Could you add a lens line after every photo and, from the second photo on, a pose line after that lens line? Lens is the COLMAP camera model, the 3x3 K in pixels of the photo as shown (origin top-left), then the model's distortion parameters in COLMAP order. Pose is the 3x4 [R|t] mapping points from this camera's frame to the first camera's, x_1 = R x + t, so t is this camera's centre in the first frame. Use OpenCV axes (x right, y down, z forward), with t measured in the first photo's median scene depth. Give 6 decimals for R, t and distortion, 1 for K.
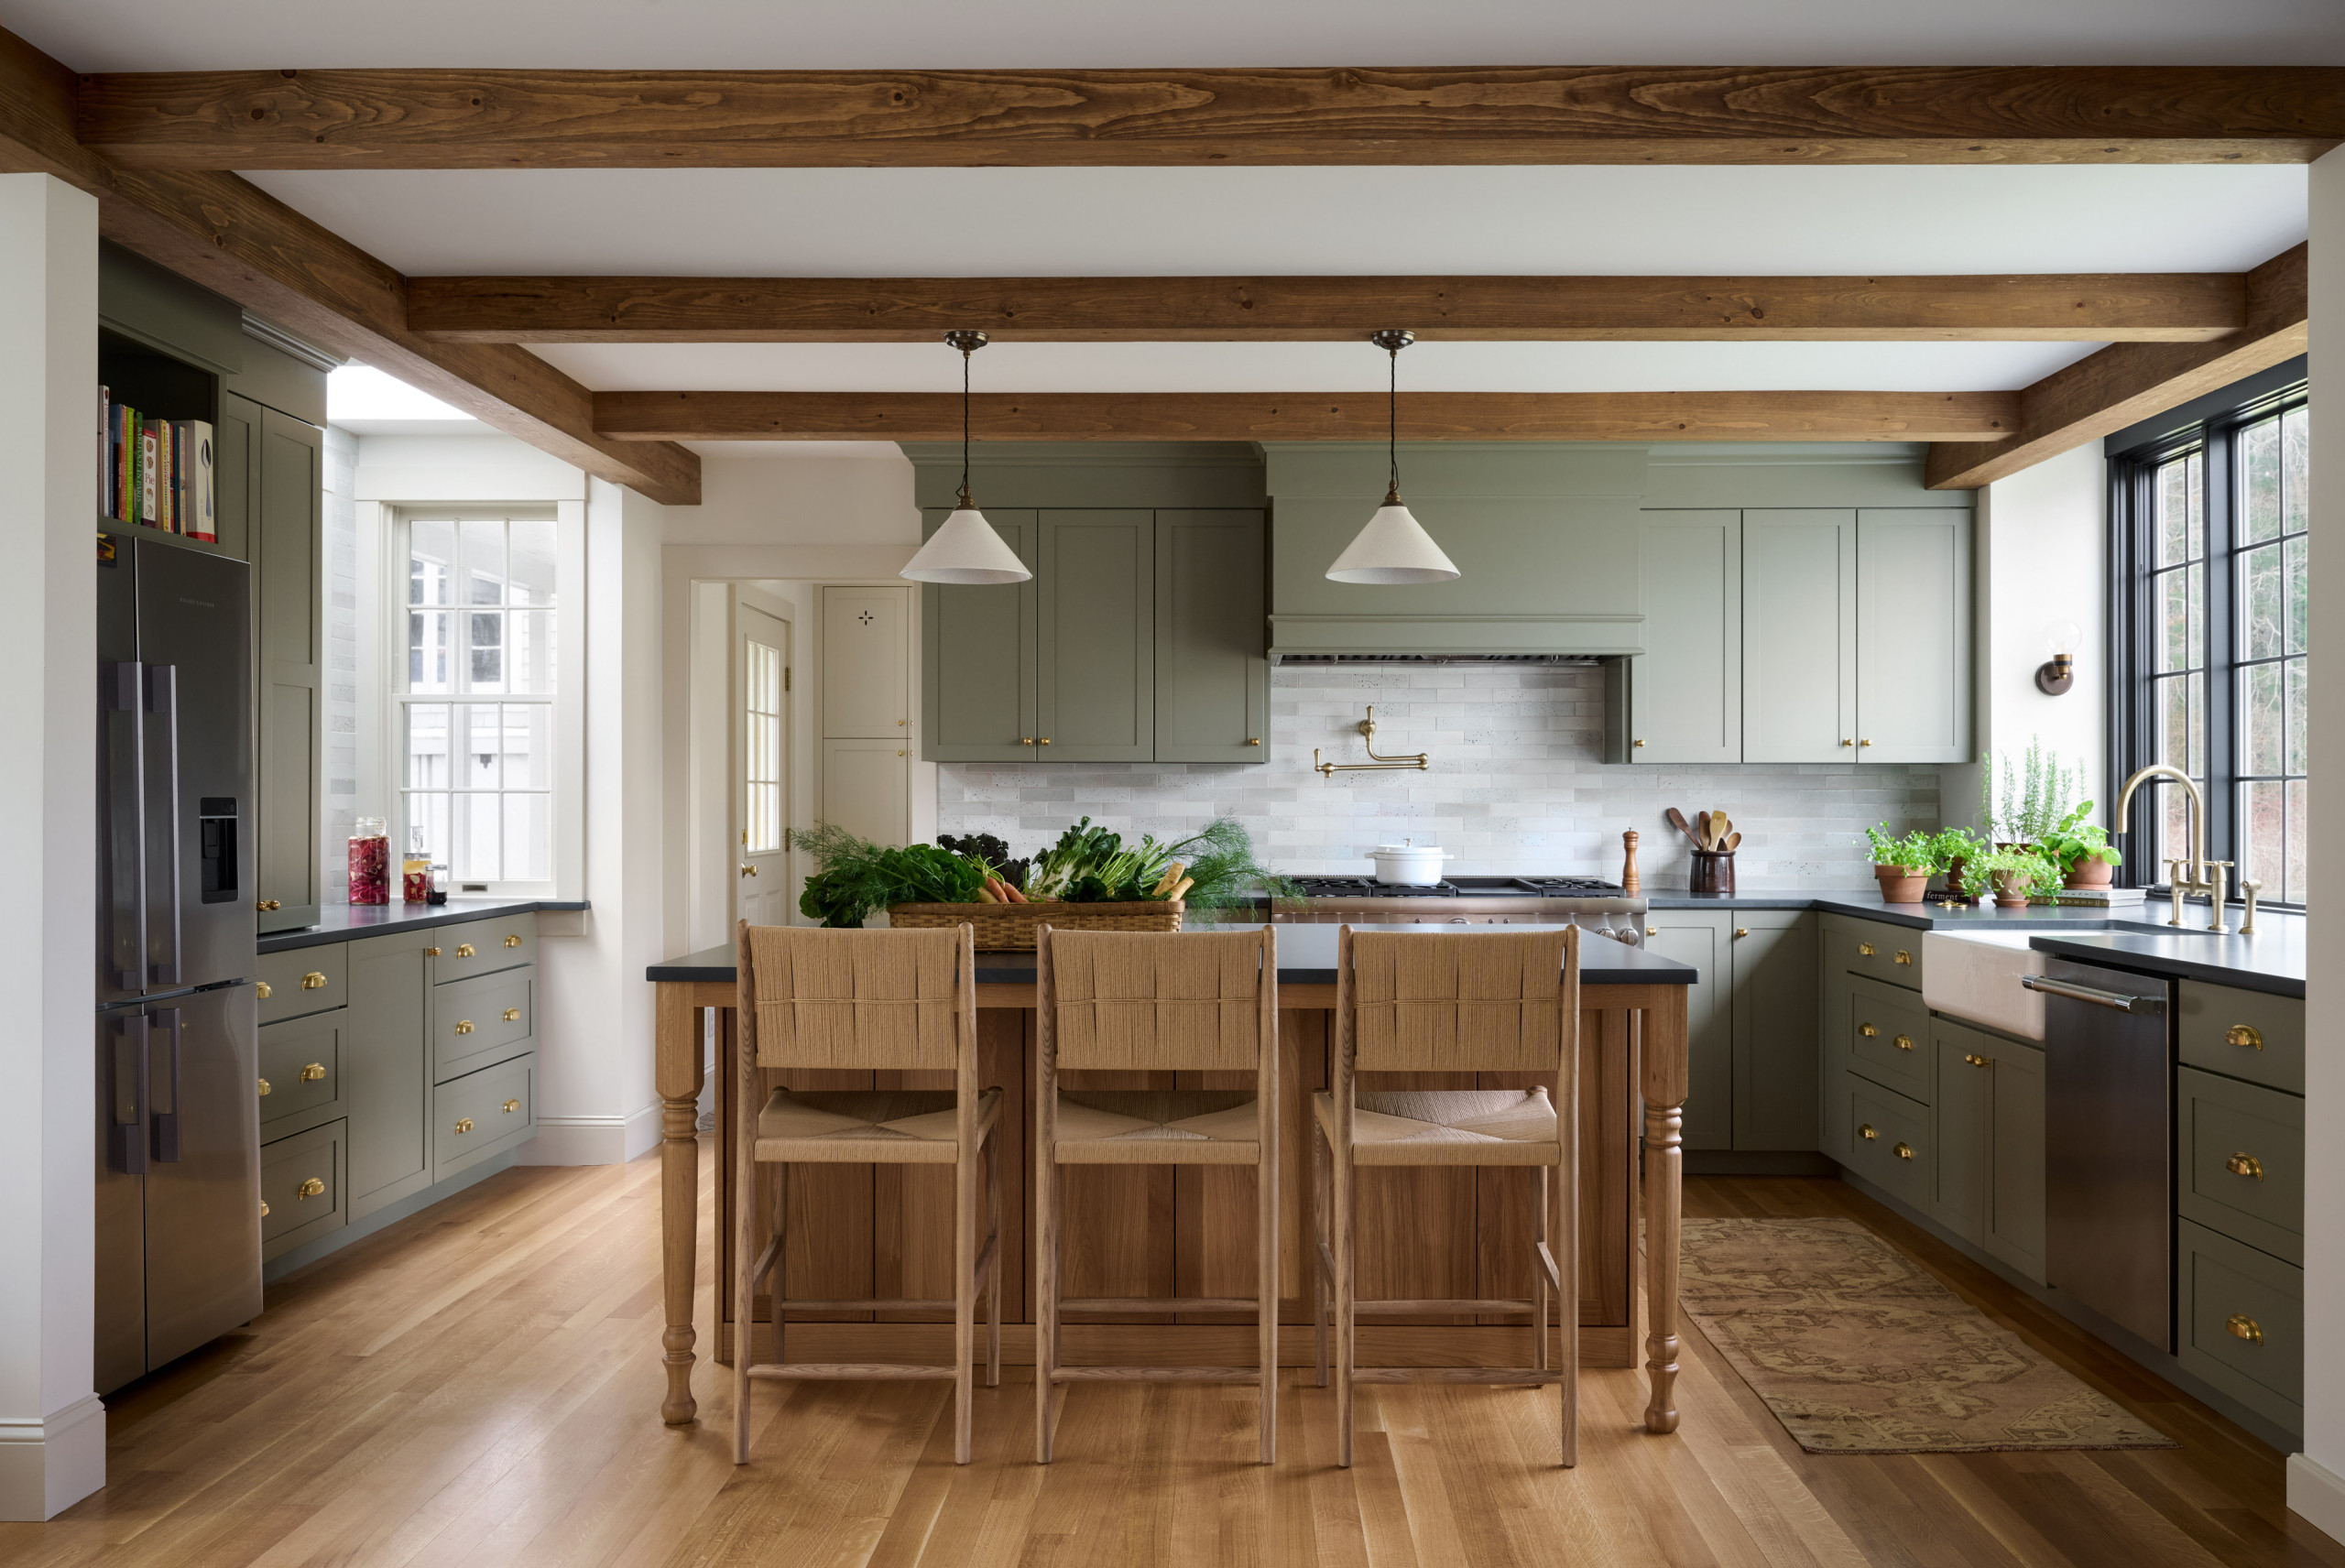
lens RADIAL K [[1897.3, 0, 1178.2], [0, 1897.3, 796.1], [0, 0, 1]] dist [0.000491, 0.000650]
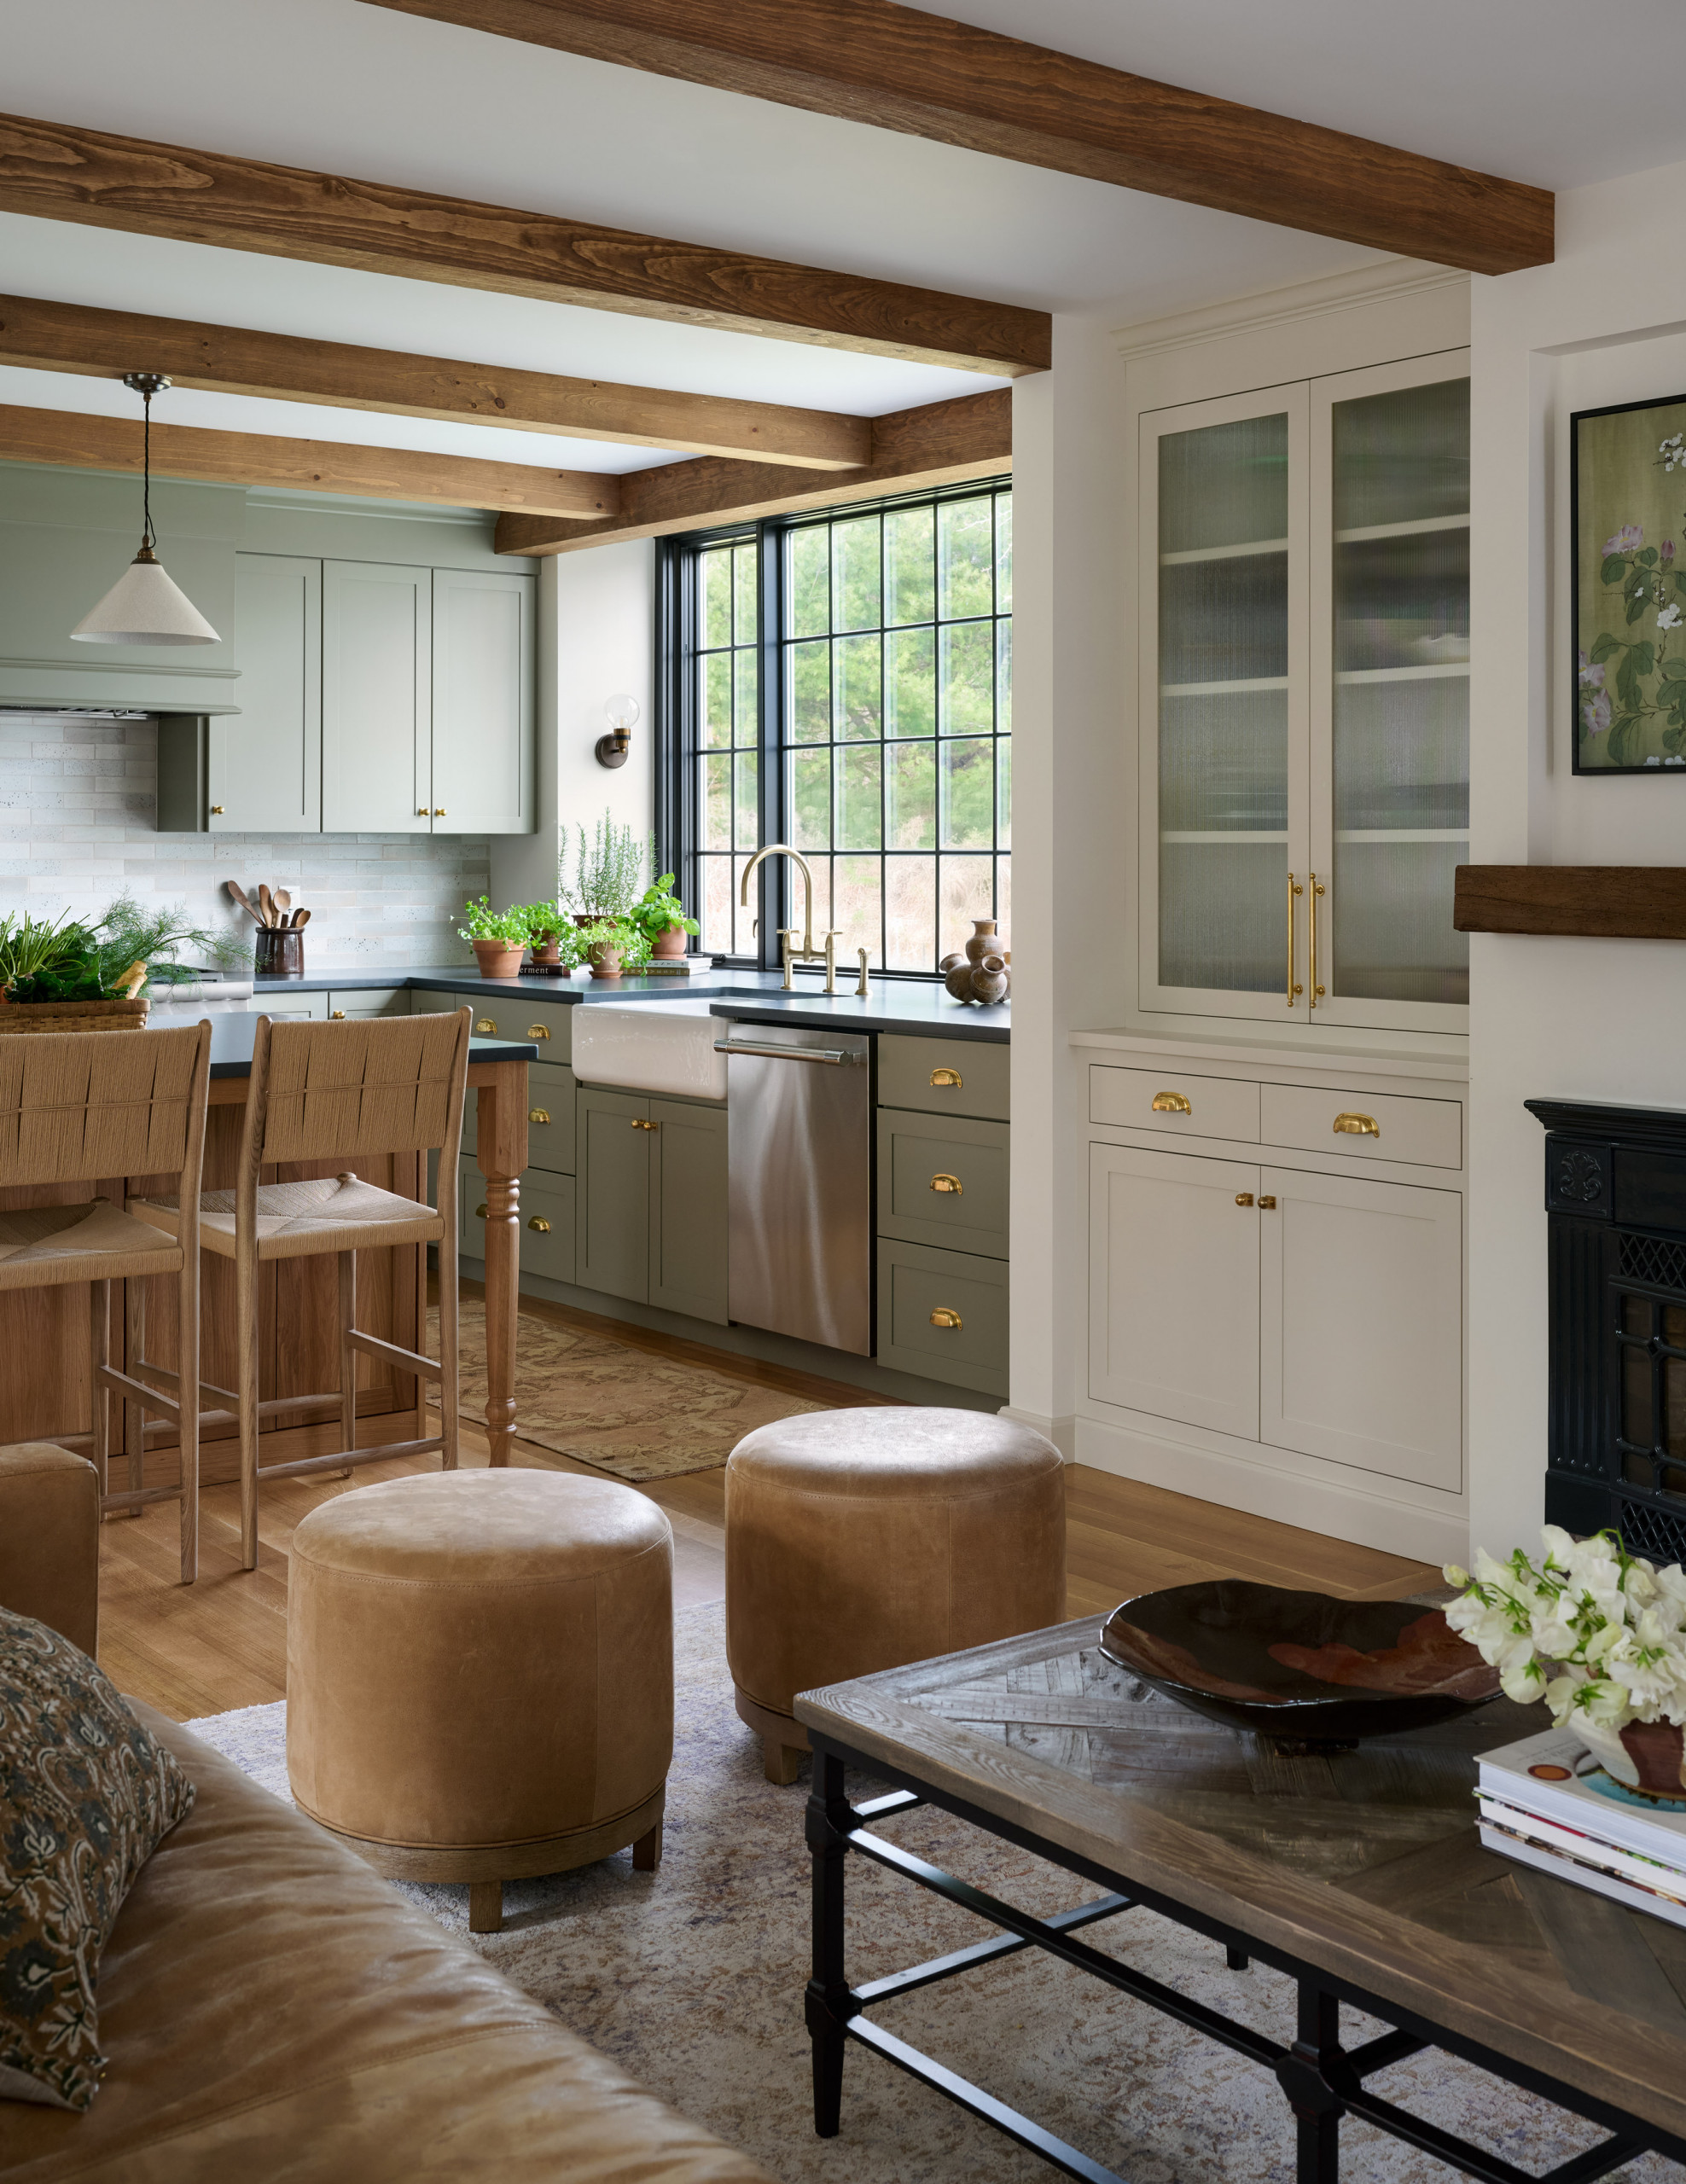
lens RADIAL K [[2505.1, 0, 857.2], [0, 2505.1, 826.1], [0, 0, 1]] dist [0.012408, 0.000000]
pose [[0.771829, 0.006677, 0.635795, -0.401475], [-0.002497, 0.999969, -0.007470, -0.017511], [-0.635826, 0.004178, 0.771821, -0.160866]]
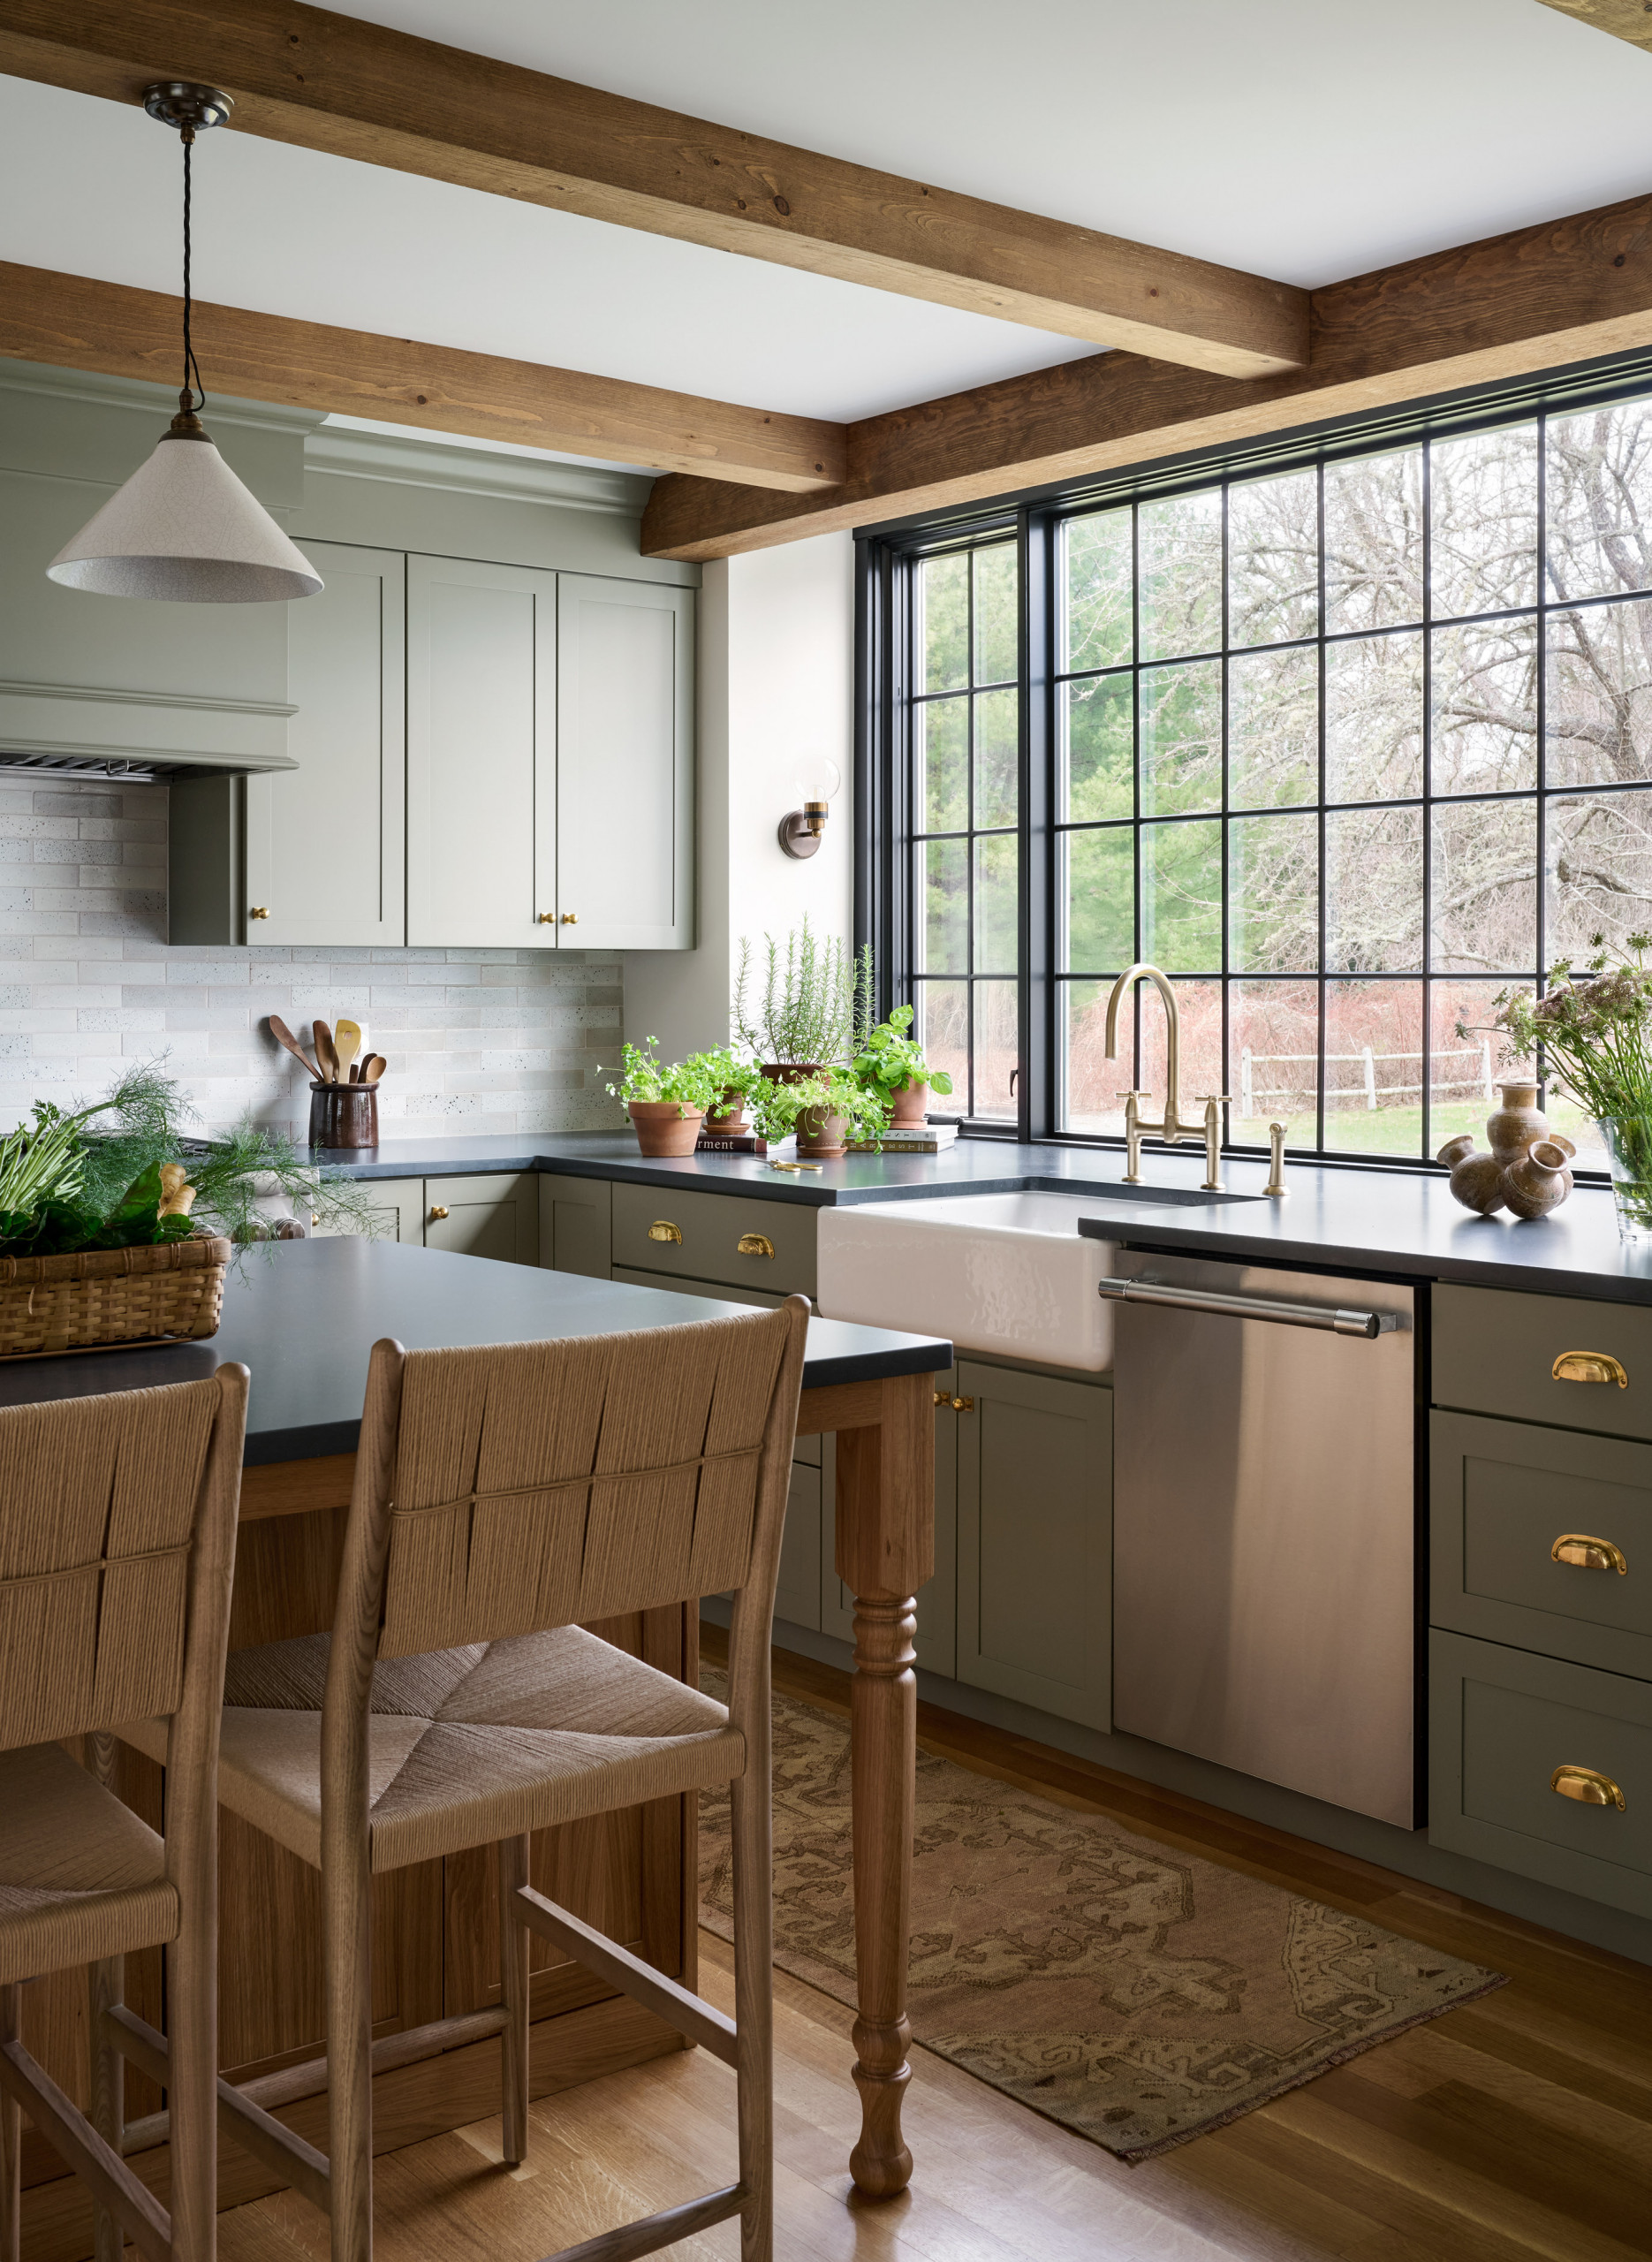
lens RADIAL K [[2372.2, 0, 834.3], [0, 2372.2, 1002.5], [0, 0, 1]] dist [-0.002441, 0.000000]
pose [[0.758541, -0.006201, 0.651596, -0.169235], [-0.003363, 0.999904, 0.013431, -0.014130], [-0.651617, -0.012379, 0.758447, 0.421005]]
